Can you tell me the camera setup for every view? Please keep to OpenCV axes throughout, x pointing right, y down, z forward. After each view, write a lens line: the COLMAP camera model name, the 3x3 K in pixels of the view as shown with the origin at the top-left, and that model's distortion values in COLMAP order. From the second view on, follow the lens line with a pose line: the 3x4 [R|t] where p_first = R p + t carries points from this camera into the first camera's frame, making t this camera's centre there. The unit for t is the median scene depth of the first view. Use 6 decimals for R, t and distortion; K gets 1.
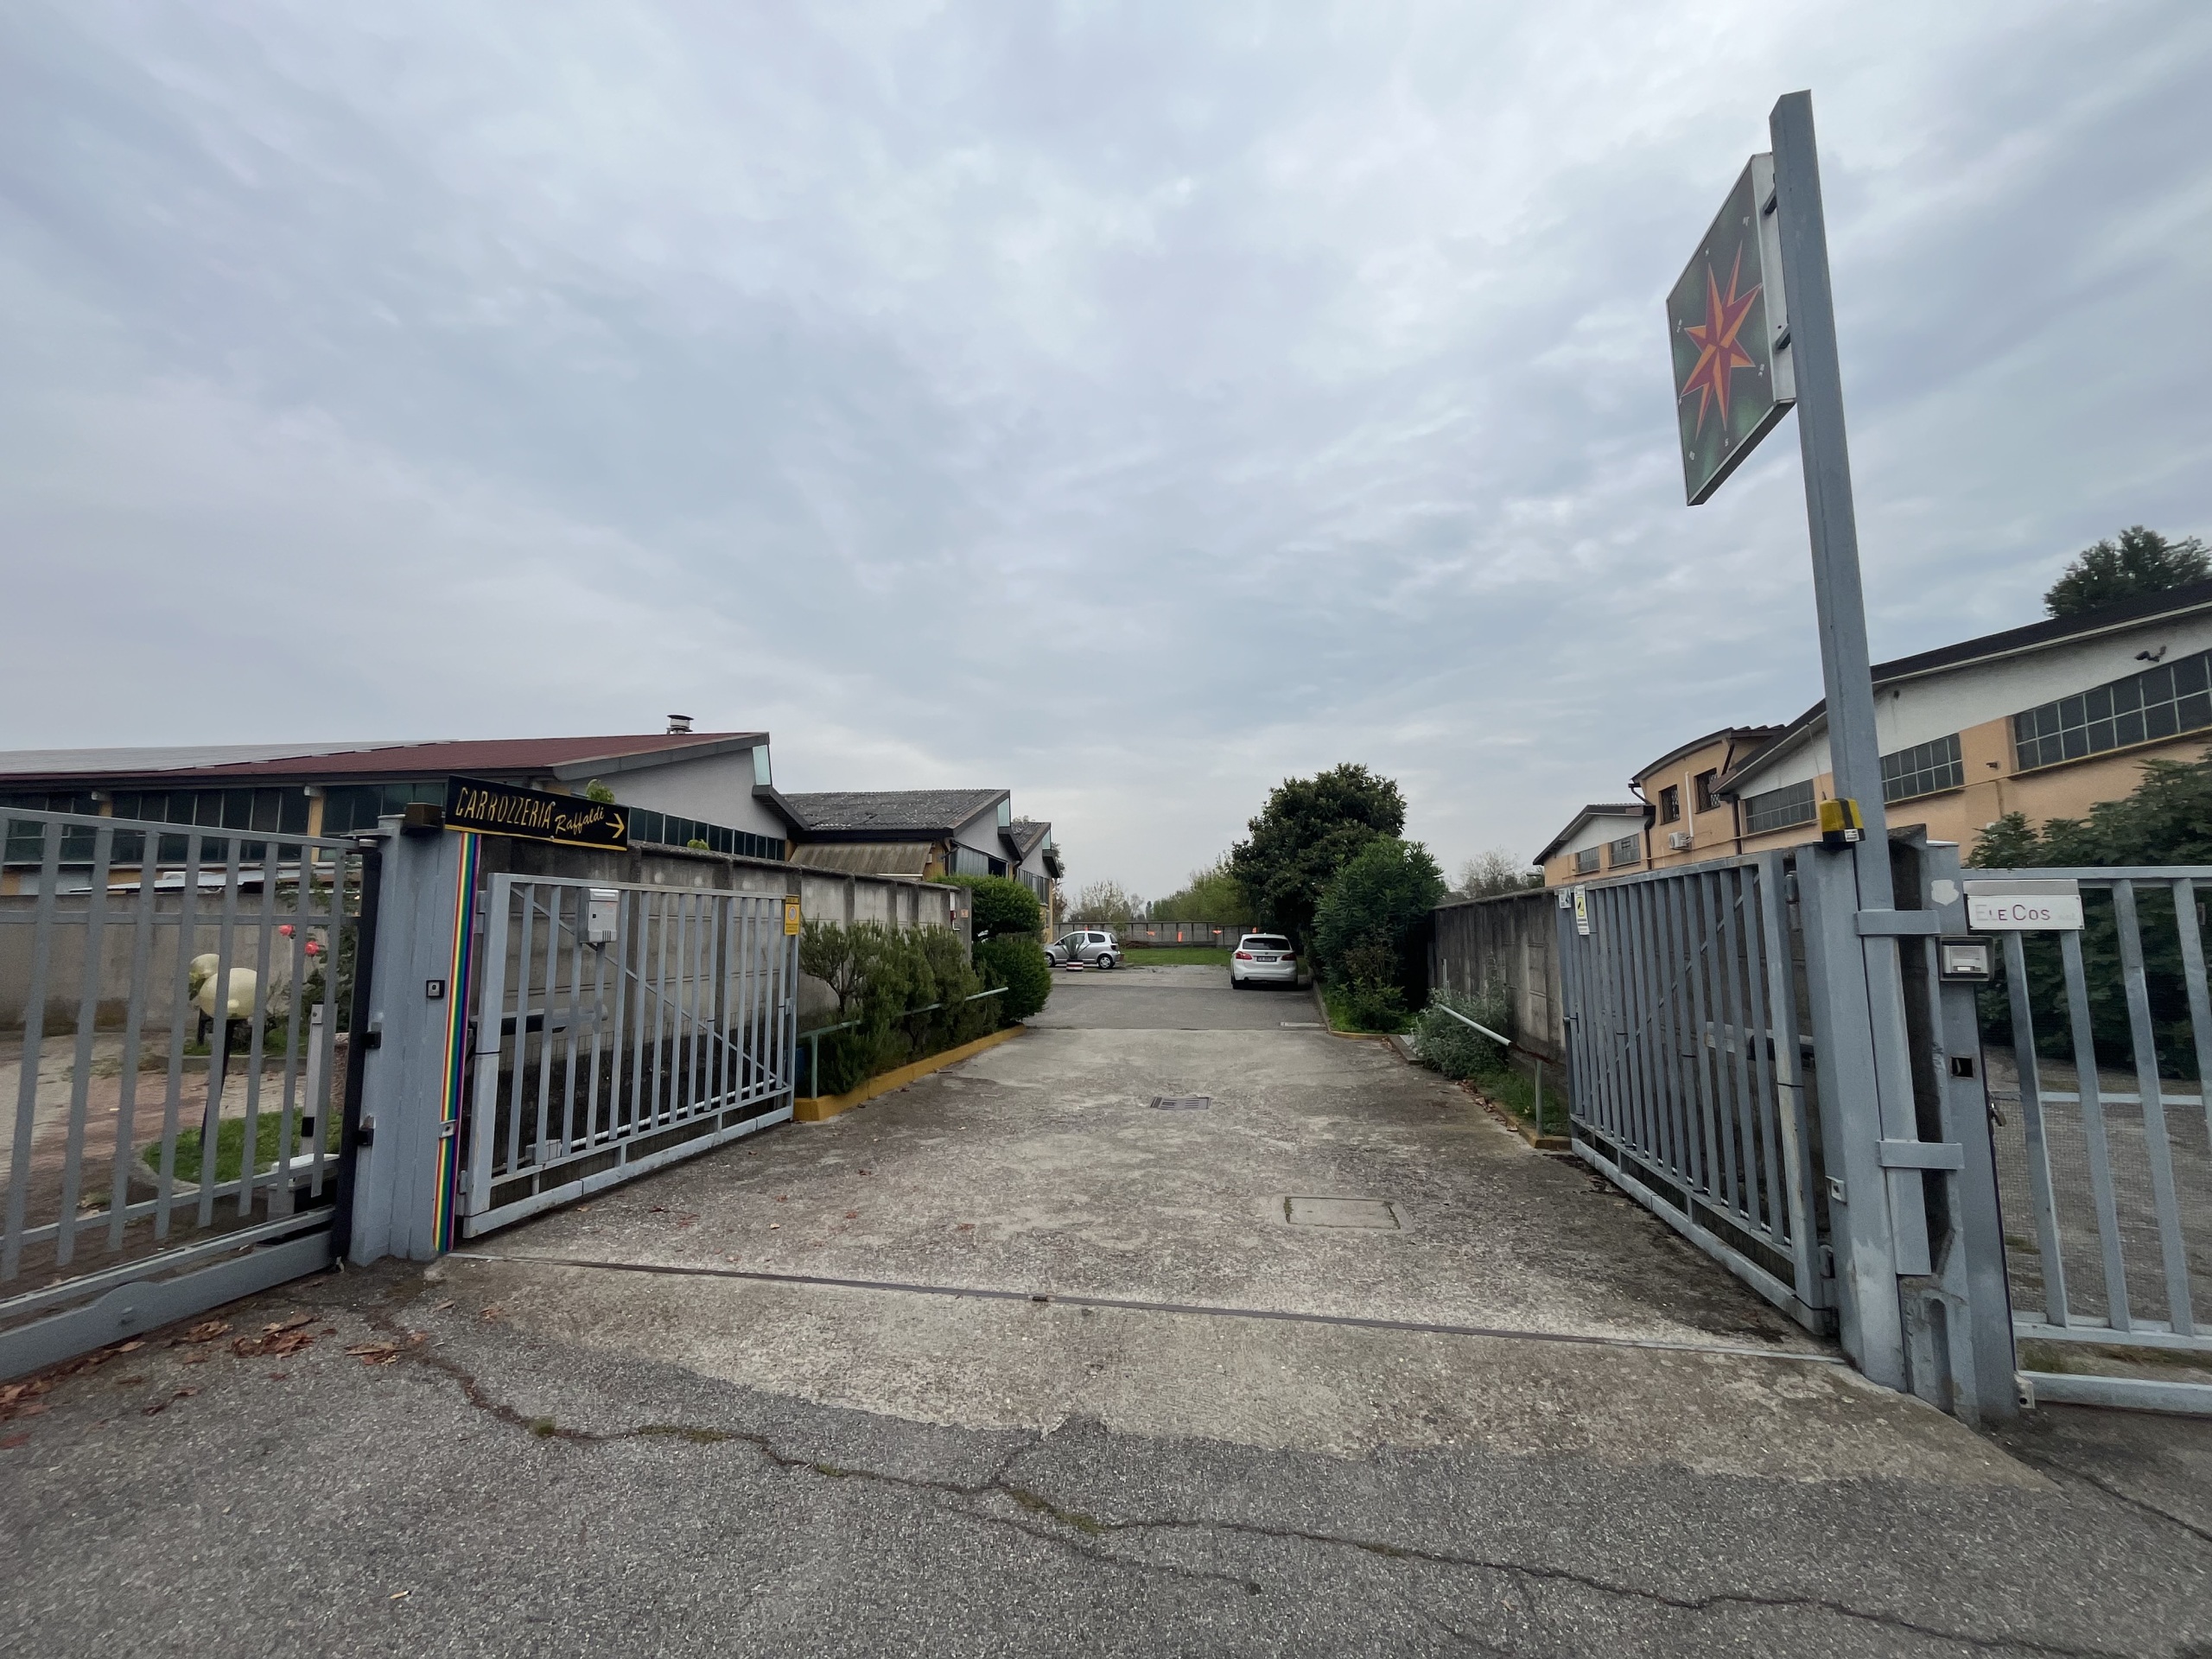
lens RADIAL K [[900.7, 0, 1097.4], [0, 900.7, 835.6], [0, 0, 1]] dist [0.000187, -0.000342]
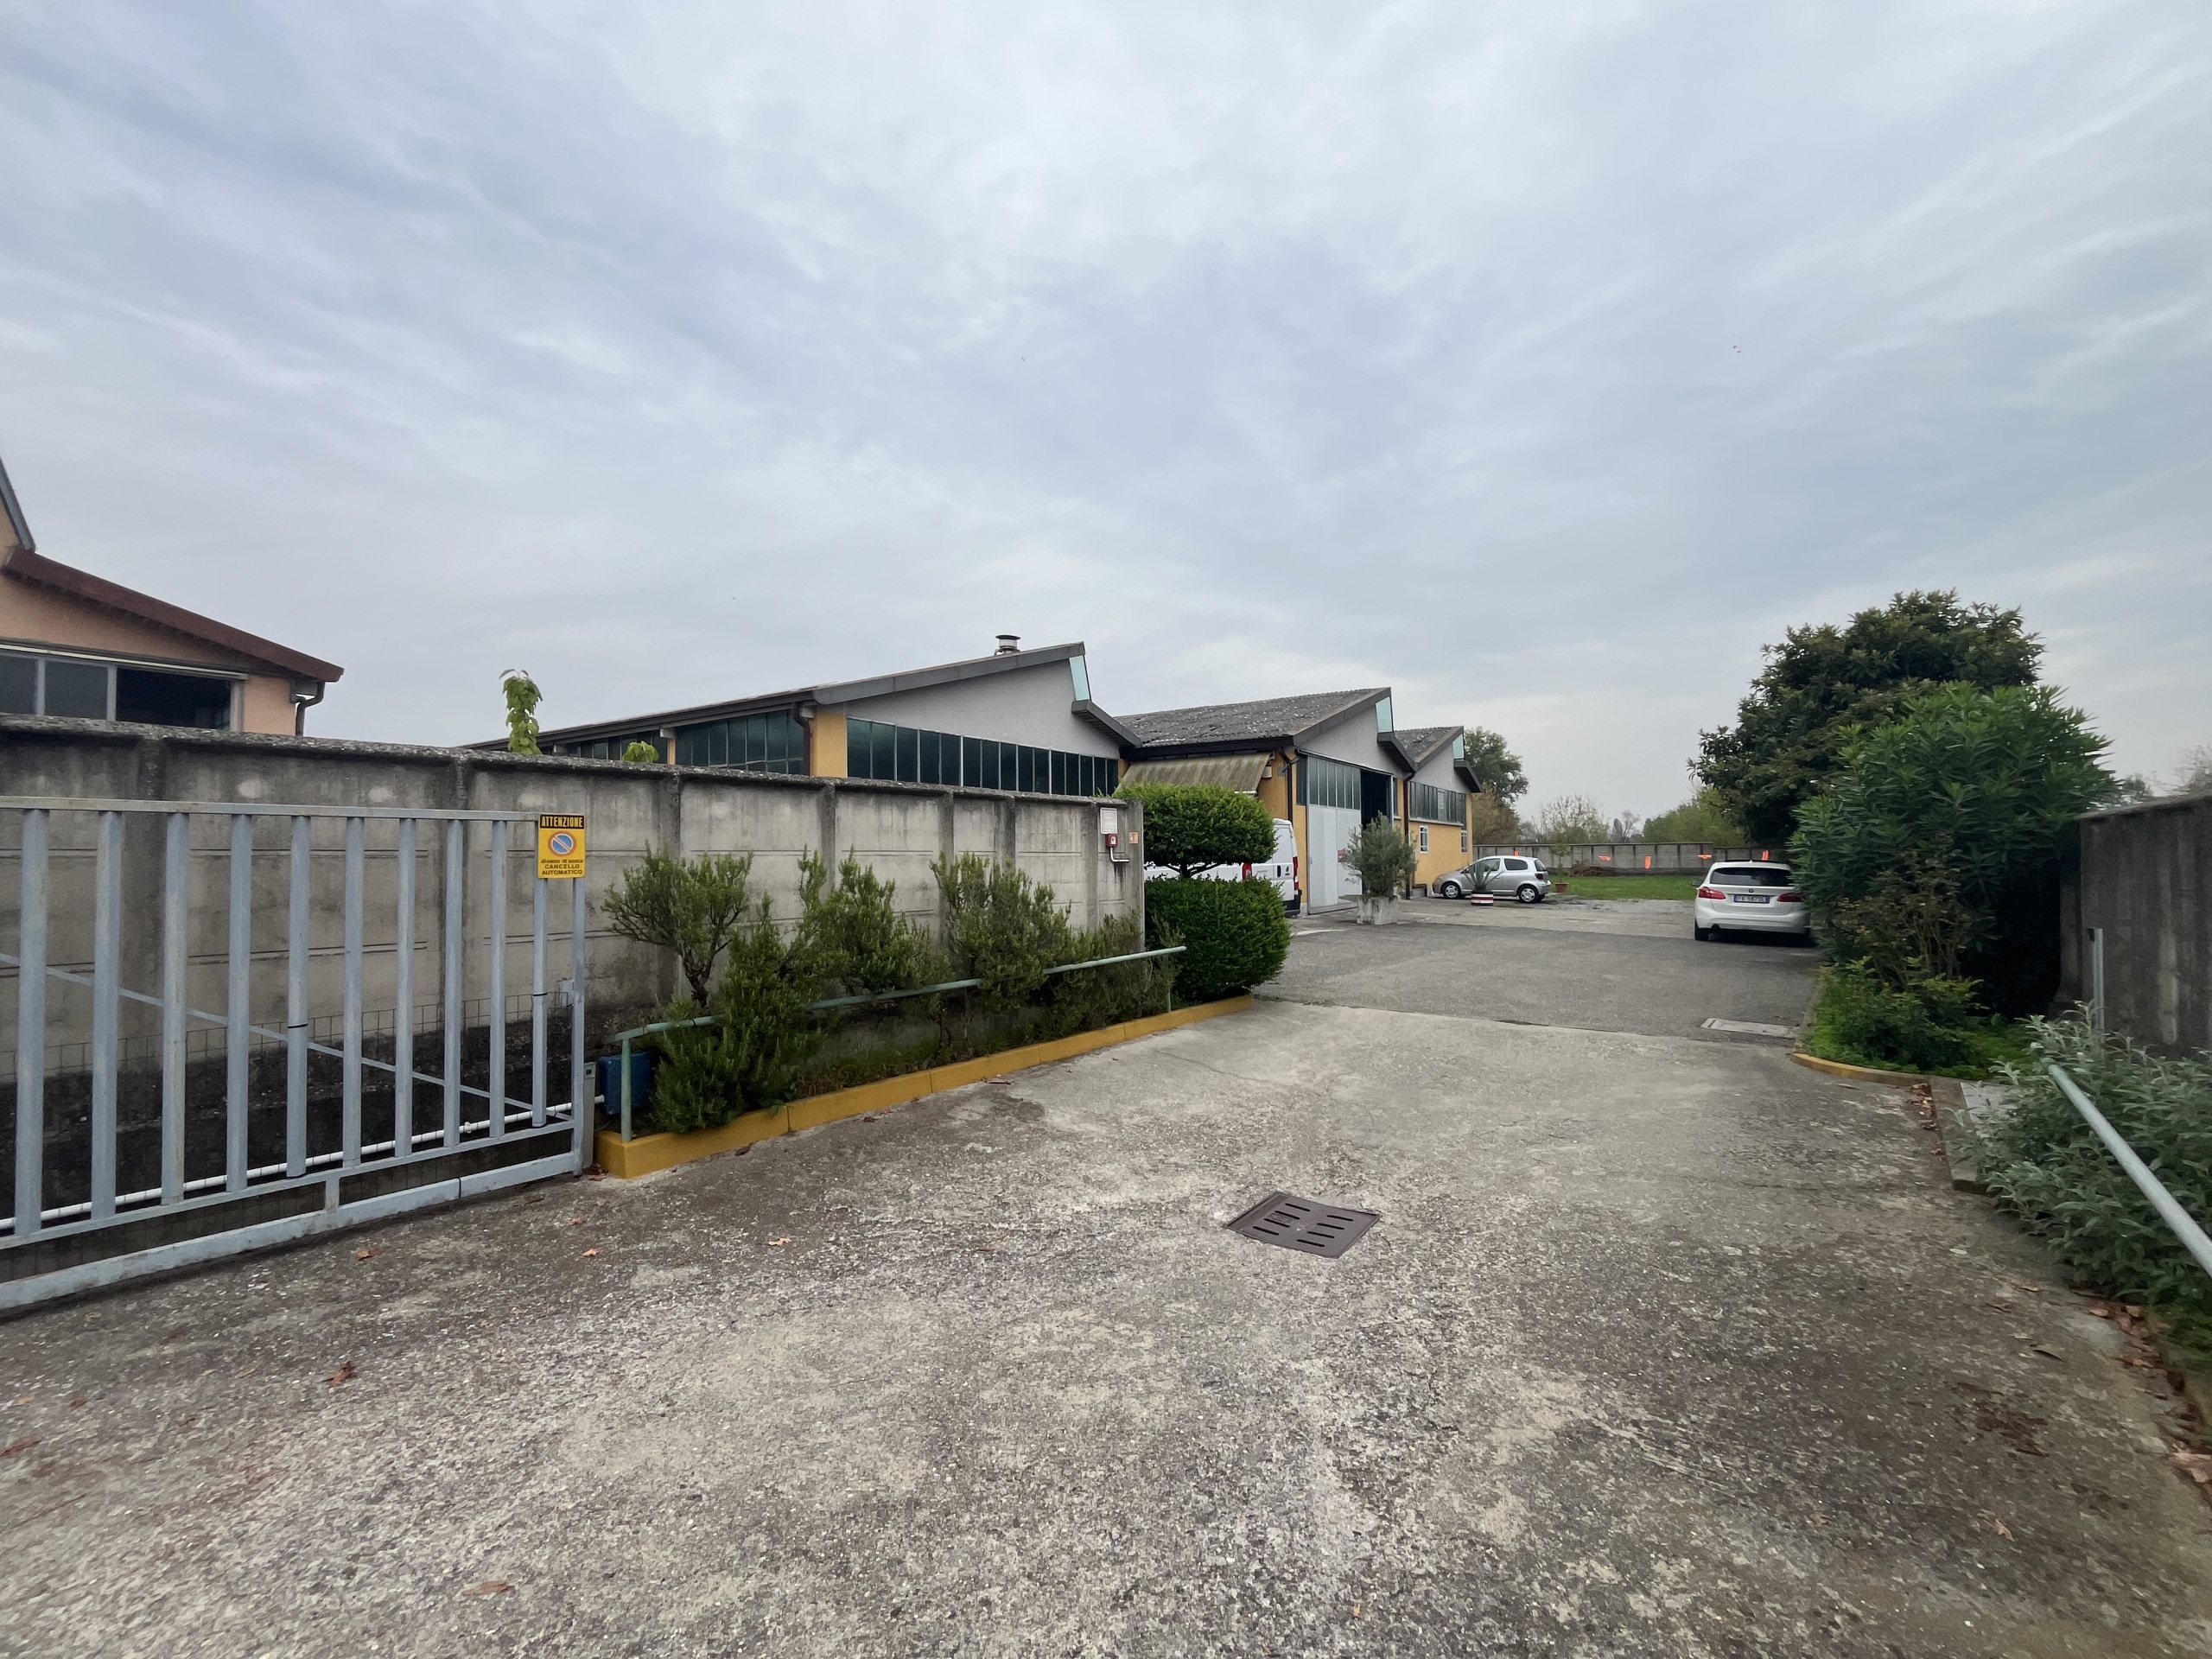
lens RADIAL K [[900.7, 0, 1095.9], [0, 900.7, 806.0], [0, 0, 1]] dist [0.000187, -0.000342]
pose [[0.879501, -0.026608, -0.475153, 0.074612], [0.051564, 0.997886, 0.039563, 0.015073], [0.473096, -0.059296, 0.879013, 0.171365]]
